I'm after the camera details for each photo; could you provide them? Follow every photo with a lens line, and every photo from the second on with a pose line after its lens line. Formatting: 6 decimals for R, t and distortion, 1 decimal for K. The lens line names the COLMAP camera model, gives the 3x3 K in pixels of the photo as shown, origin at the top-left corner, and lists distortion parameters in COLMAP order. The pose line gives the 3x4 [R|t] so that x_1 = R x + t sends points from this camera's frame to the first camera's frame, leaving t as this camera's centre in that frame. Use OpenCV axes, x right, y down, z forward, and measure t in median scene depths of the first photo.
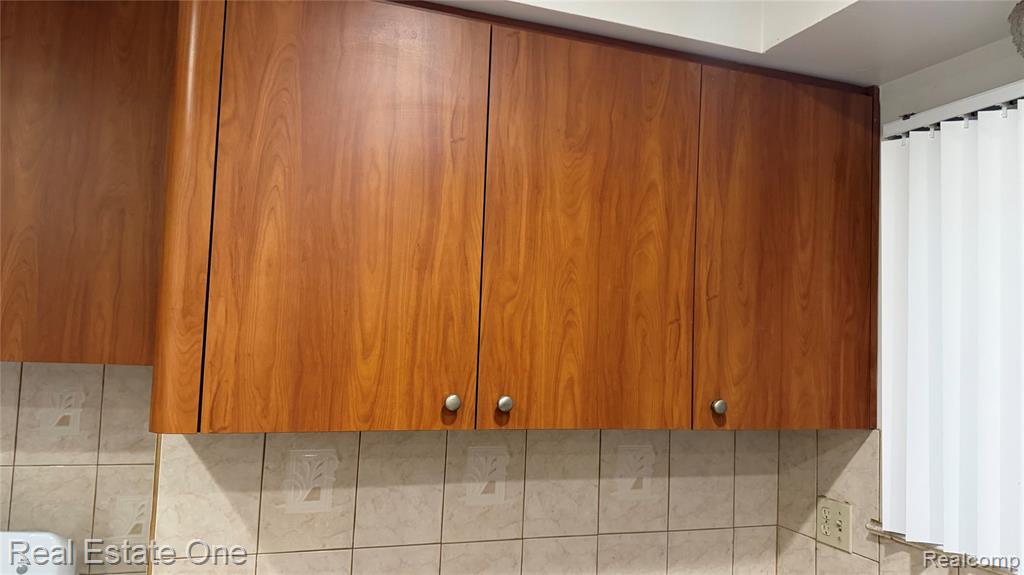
lens RADIAL K [[723.9, 0, 512.0], [0, 723.9, 287.5], [0, 0, 1]] dist [0.081071, -0.119087]
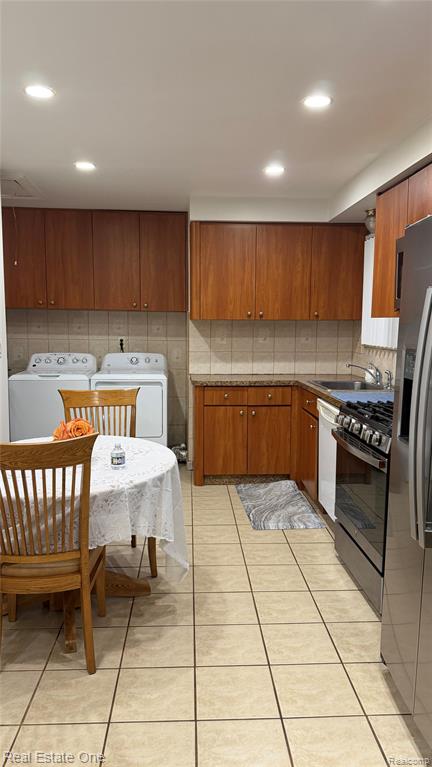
lens RADIAL K [[543.3, 0, 212.1], [0, 543.3, 386.7], [0, 0, 1]] dist [0.143452, -0.244665]
pose [[0.960018, -0.000822, -0.279938, 0.583925], [0.052306, 0.982911, 0.176491, -0.008329], [0.275009, -0.184077, 0.943656, -2.151387]]
